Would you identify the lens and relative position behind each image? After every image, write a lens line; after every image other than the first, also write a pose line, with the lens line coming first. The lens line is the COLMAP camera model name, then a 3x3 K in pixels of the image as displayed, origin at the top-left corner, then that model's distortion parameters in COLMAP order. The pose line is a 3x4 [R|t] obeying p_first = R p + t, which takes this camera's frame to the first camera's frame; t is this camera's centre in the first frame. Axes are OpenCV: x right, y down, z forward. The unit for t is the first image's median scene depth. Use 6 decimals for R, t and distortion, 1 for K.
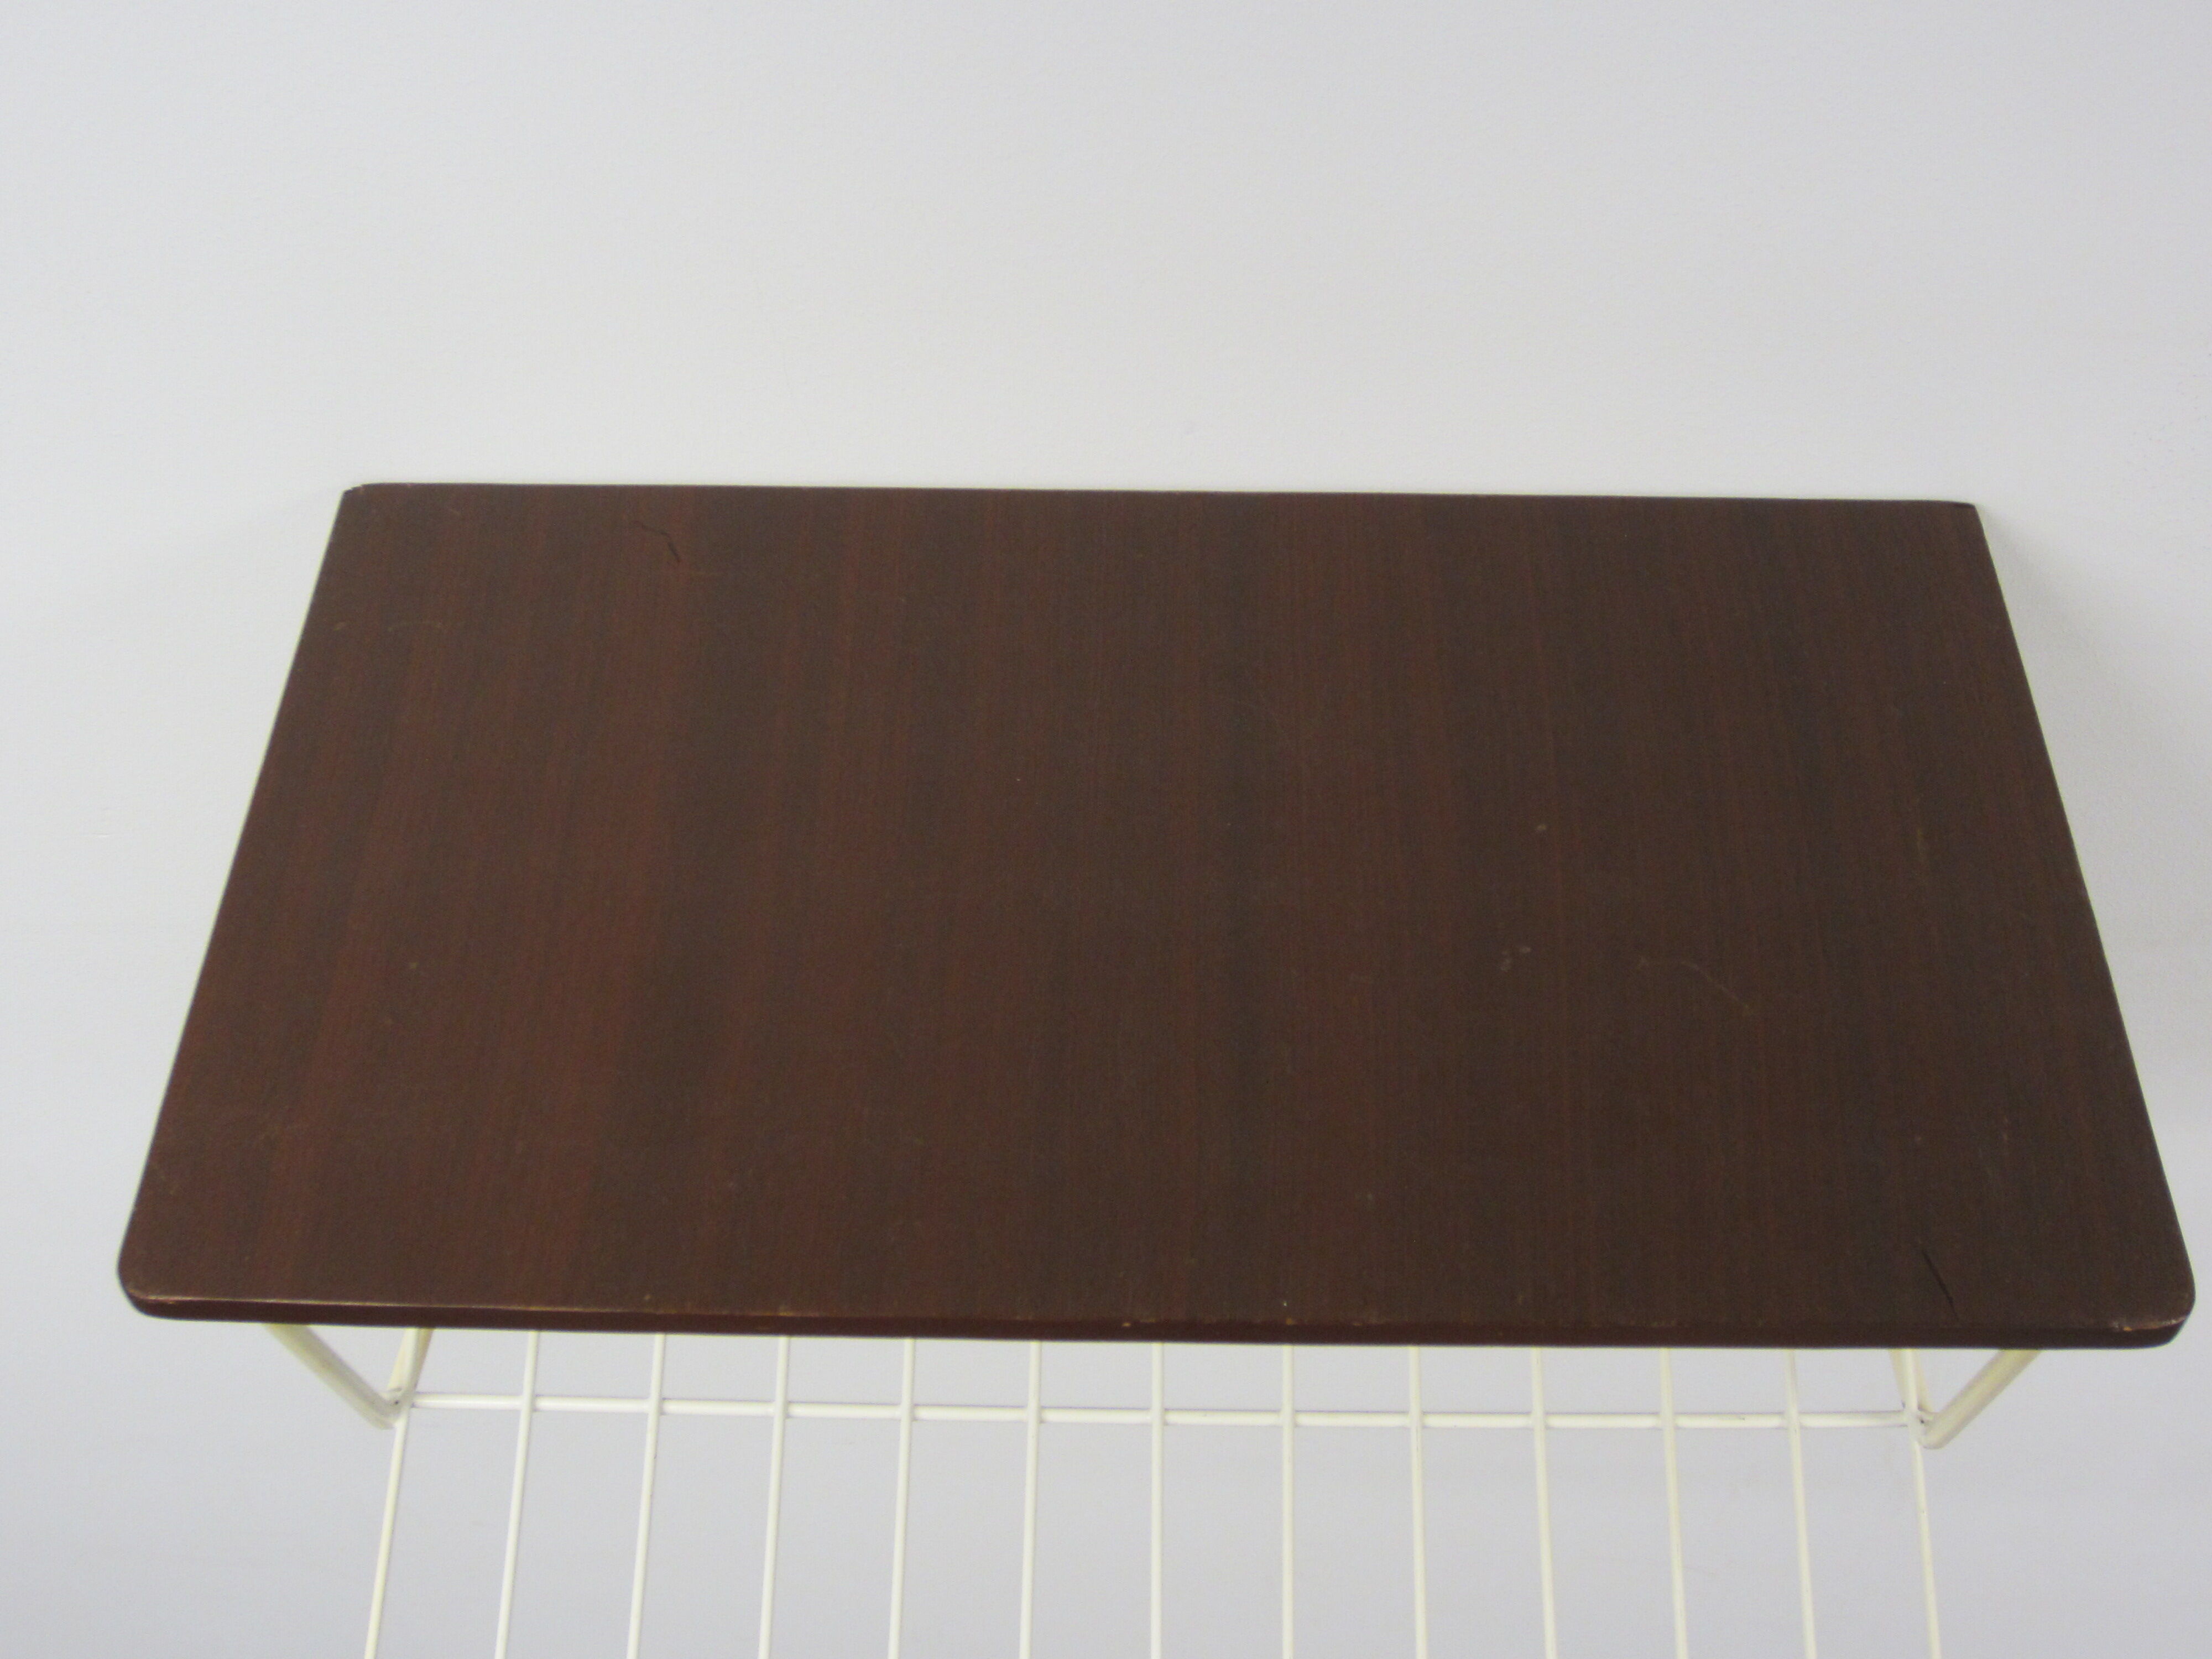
lens RADIAL K [[2709.7, 0, 1100.1], [0, 2709.7, 834.0], [0, 0, 1]] dist [-0.033080, -0.000928]
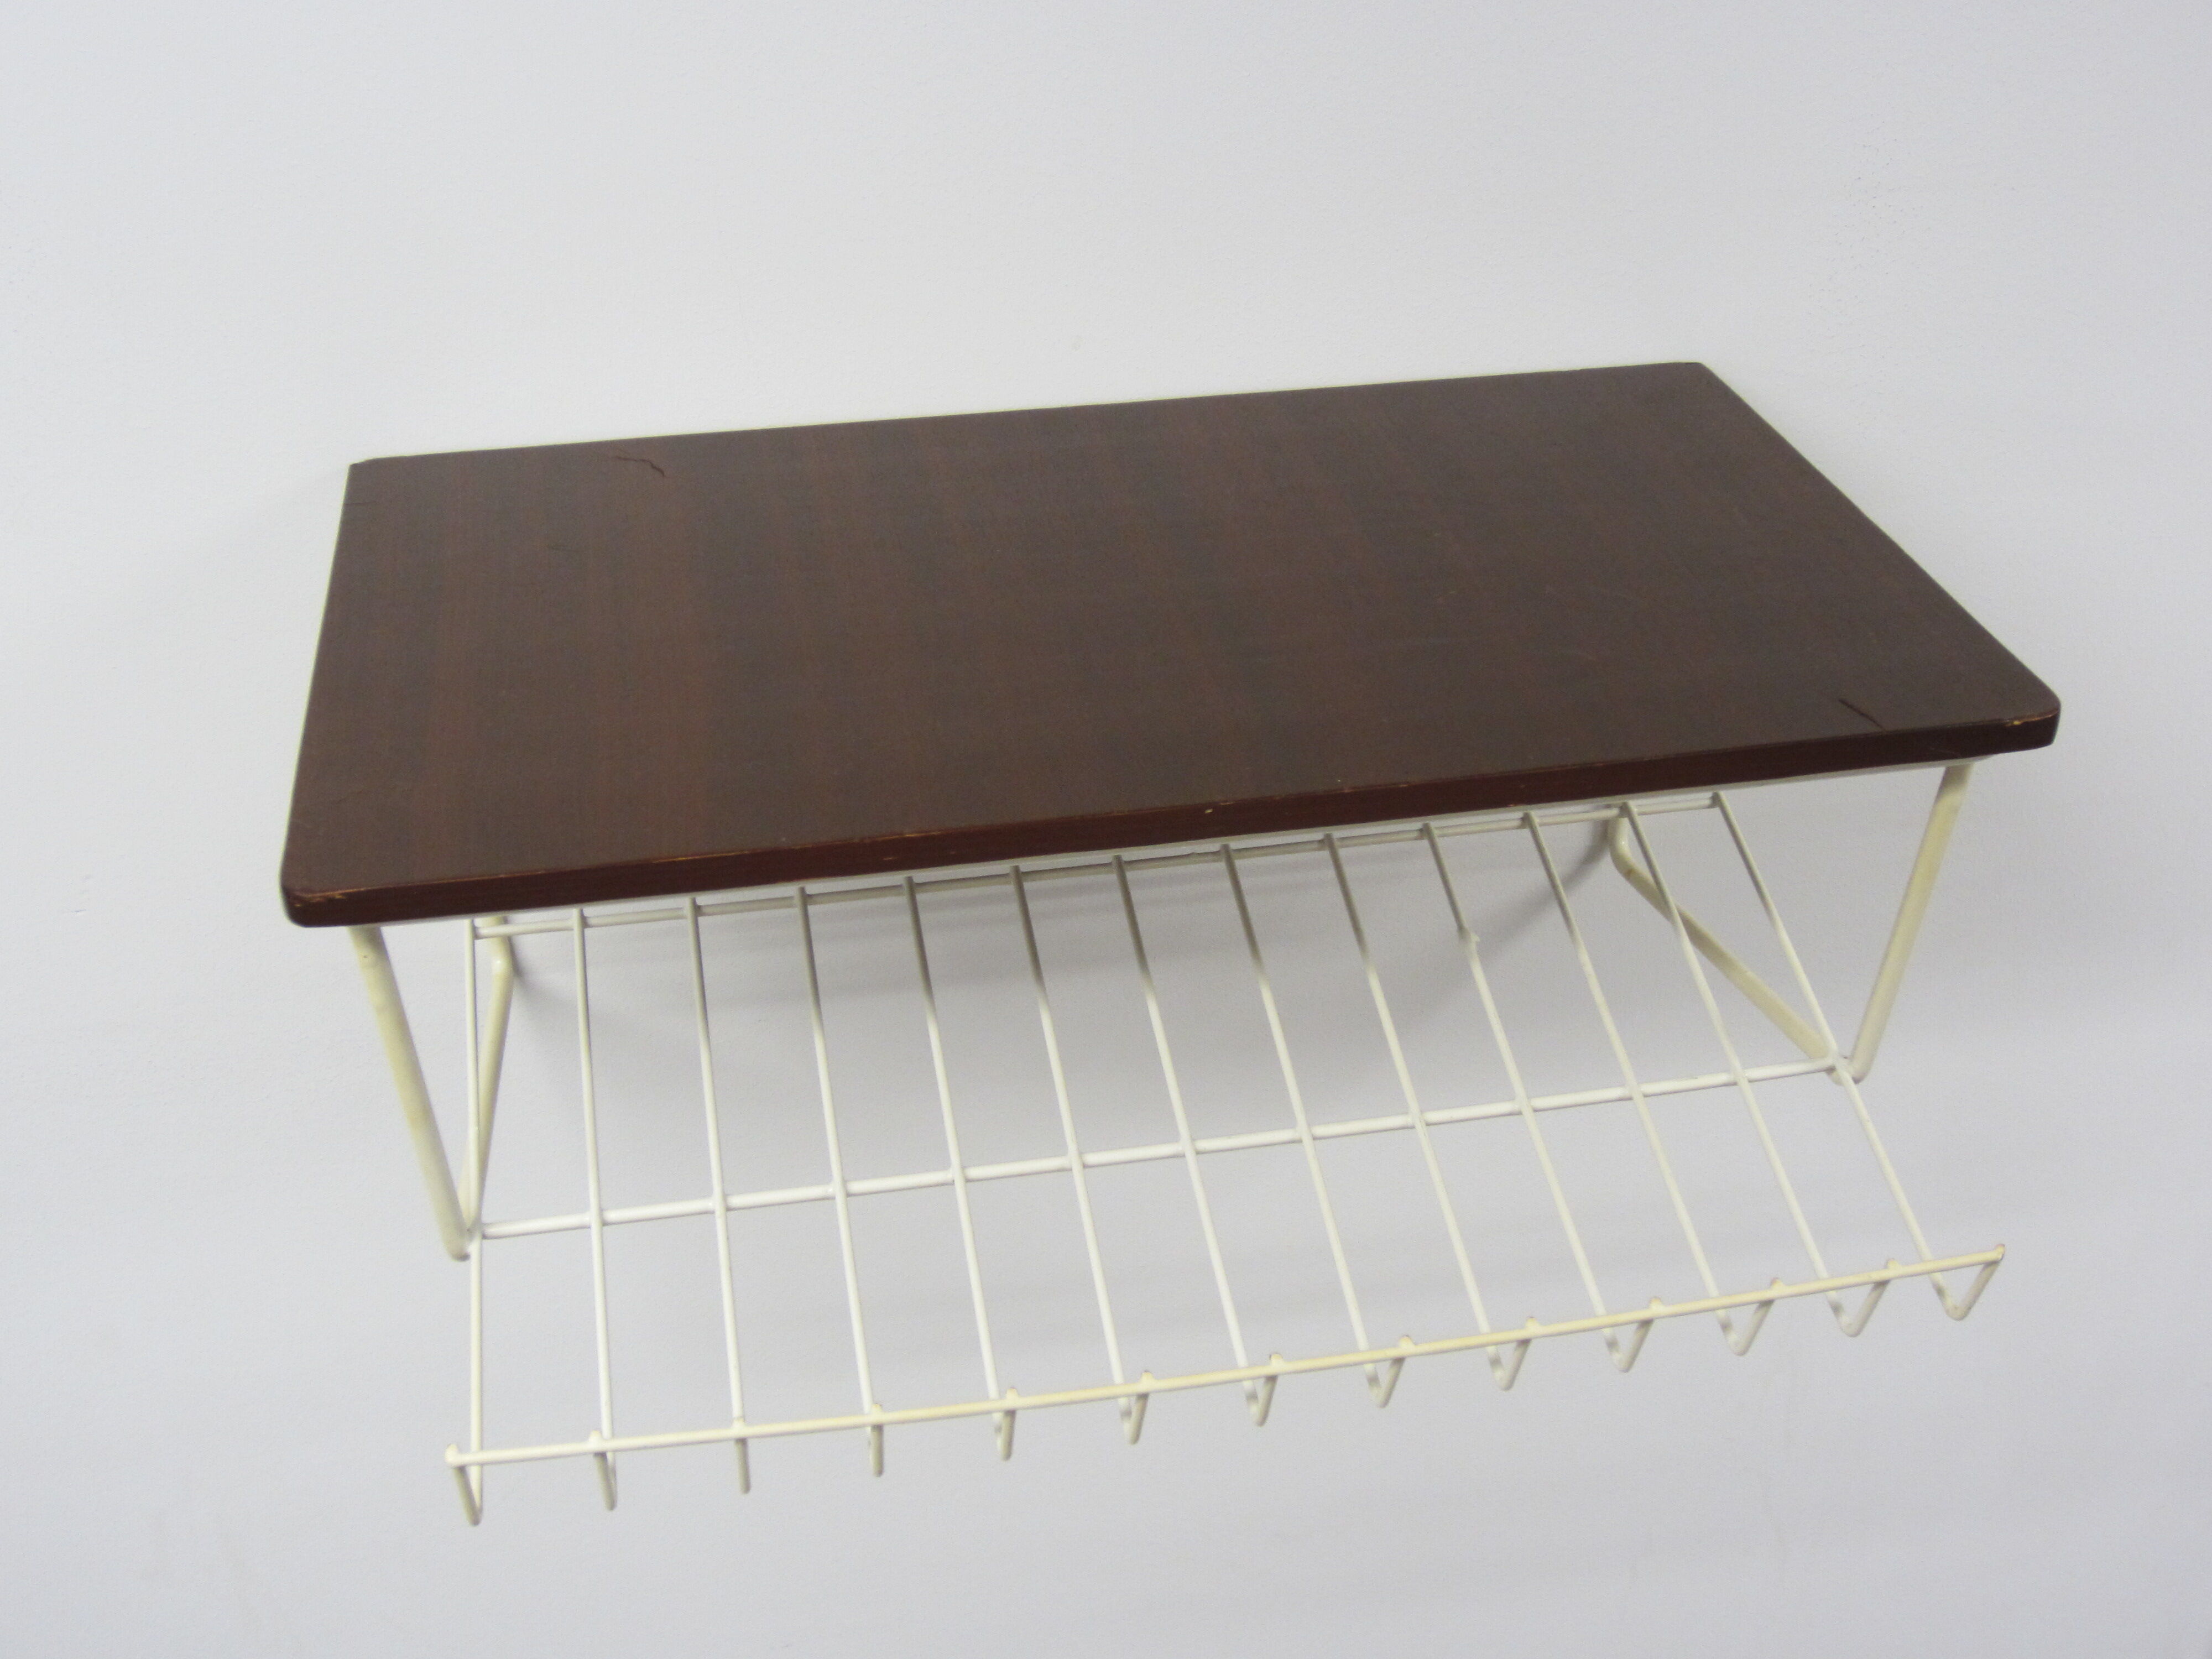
lens RADIAL K [[2592.3, 0, 1132.9], [0, 2592.3, 833.7], [0, 0, 1]] dist [-0.026559, -0.033689]
pose [[0.977441, -0.108598, 0.181152, -0.175265], [0.161156, 0.937864, -0.307312, 0.413894], [-0.136523, 0.329573, 0.934207, -0.008829]]
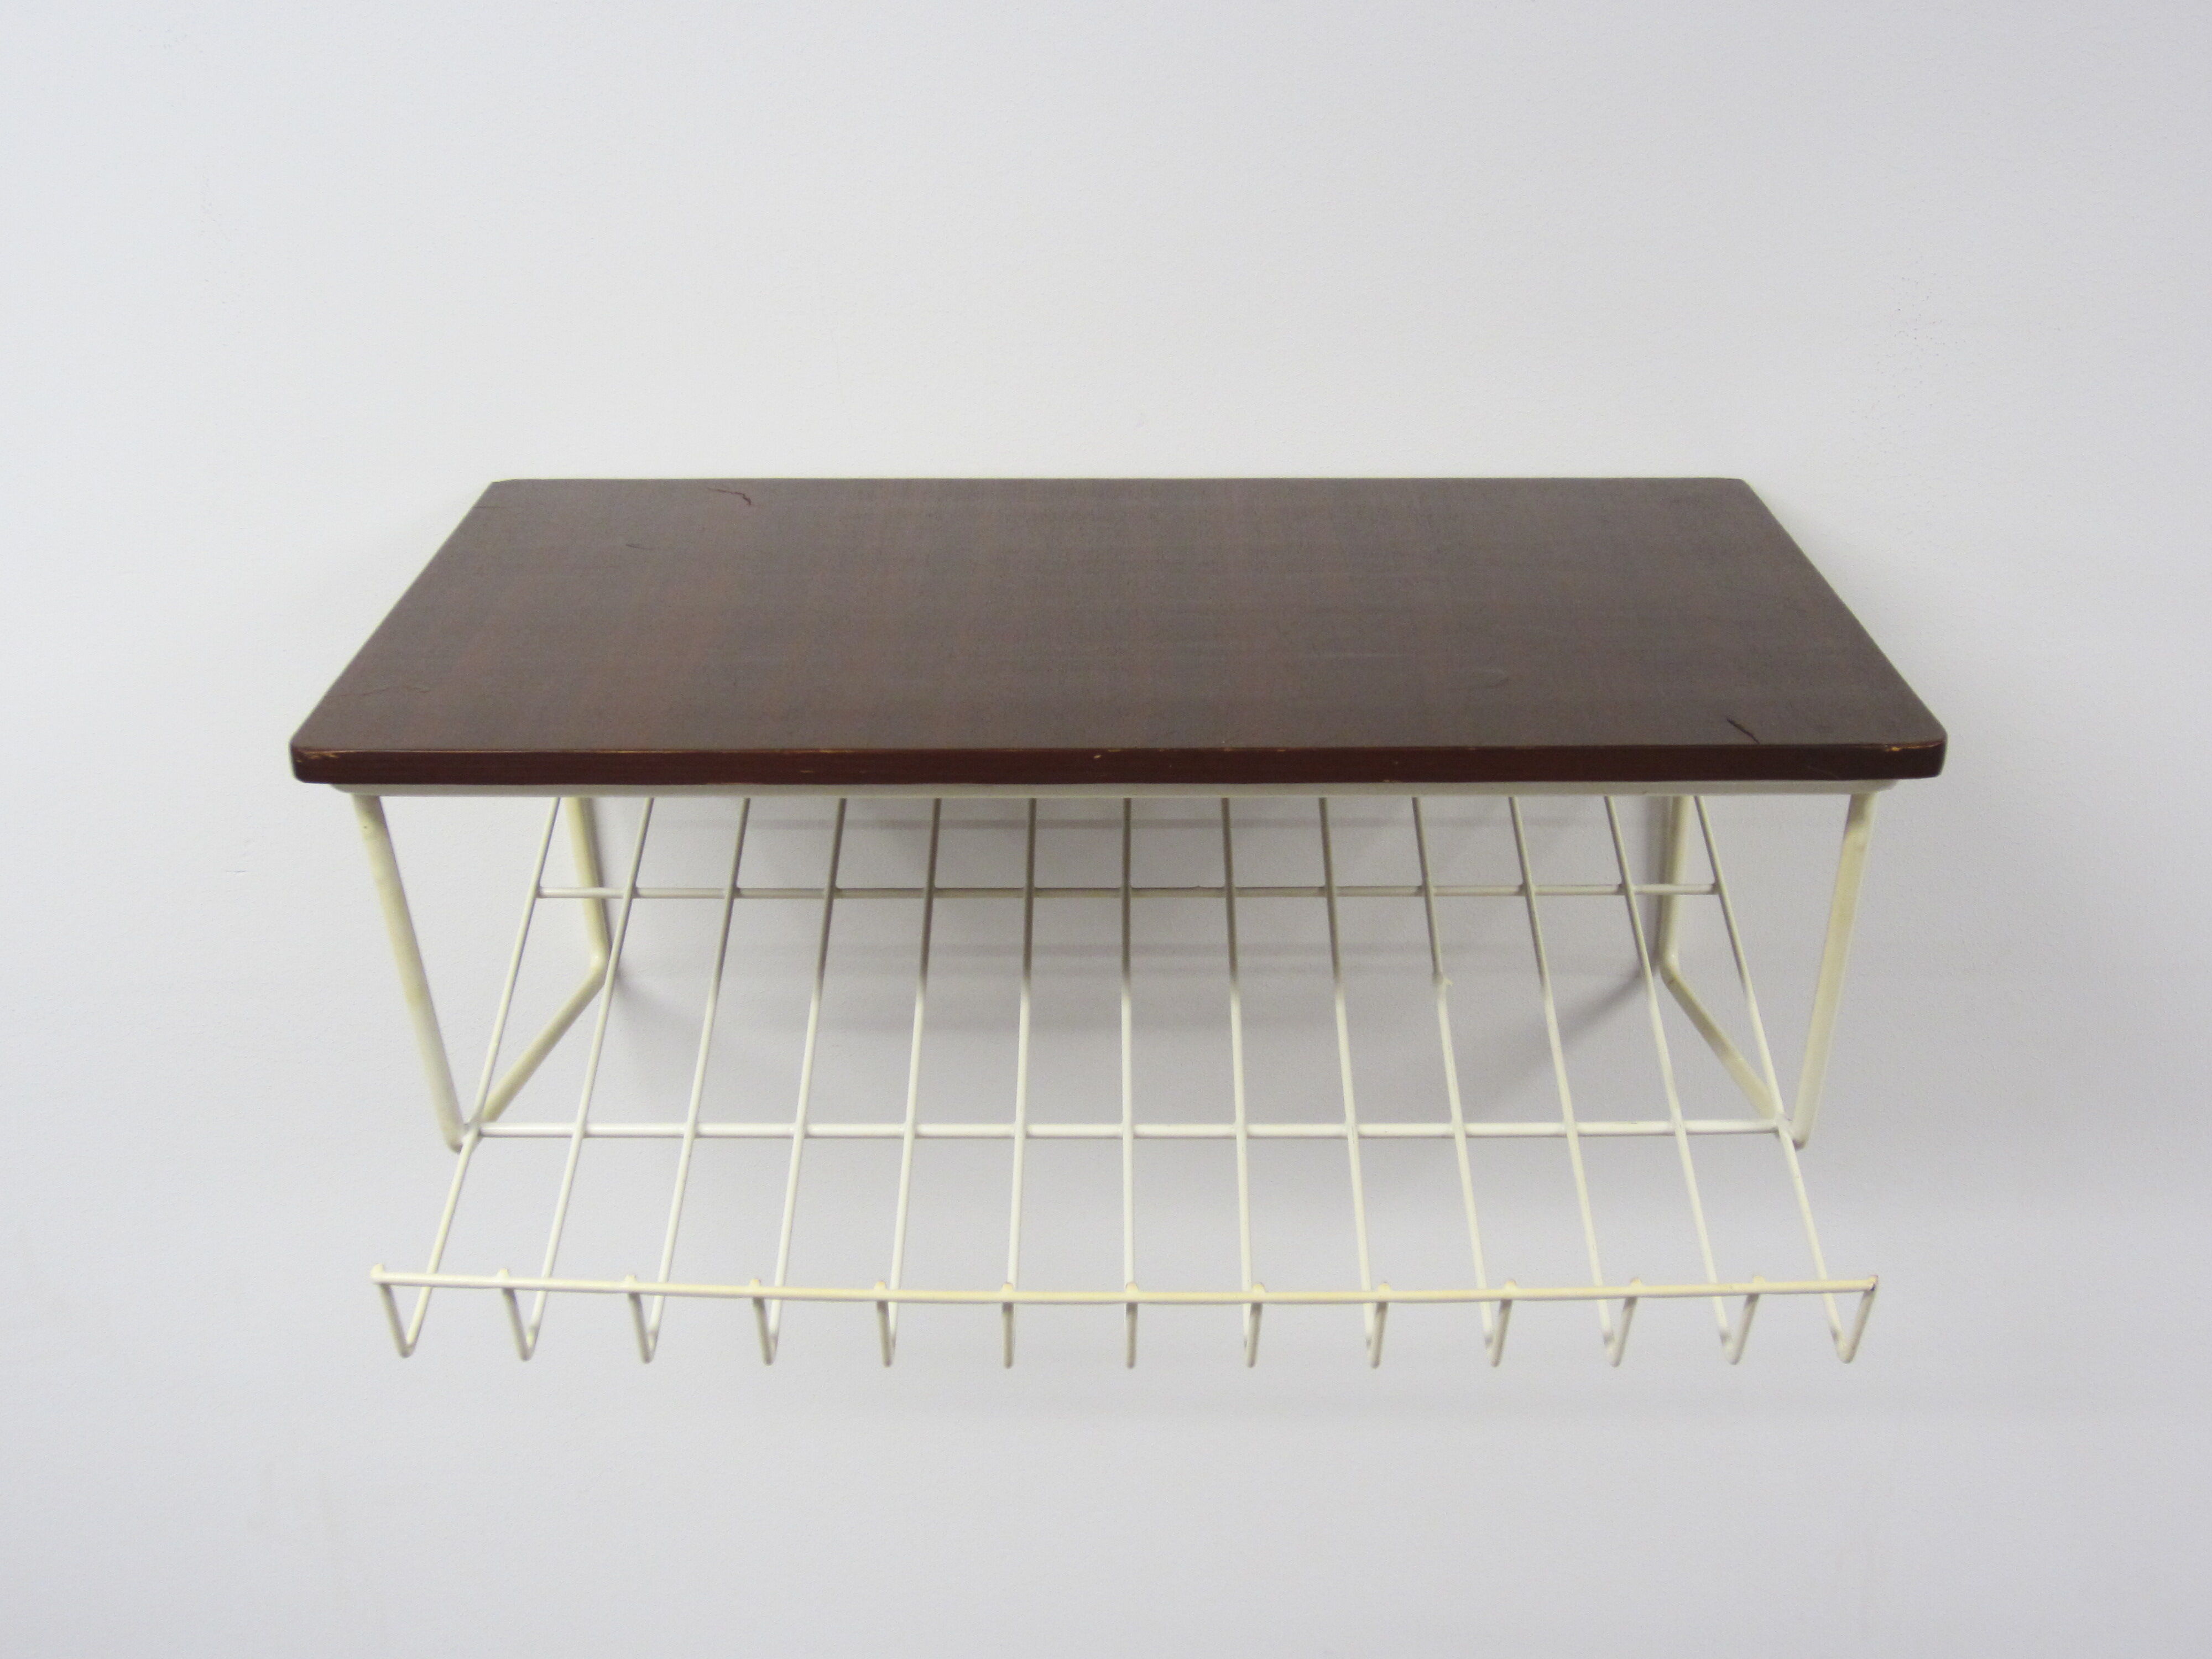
lens RADIAL K [[2607.2, 0, 1106.0], [0, 2607.2, 829.5], [0, 0, 1]] dist [-0.018993, -0.043513]
pose [[0.999896, -0.007006, 0.012588, -0.001238], [0.011865, 0.896070, -0.443754, 0.594603], [-0.008171, 0.443857, 0.896060, -0.051908]]
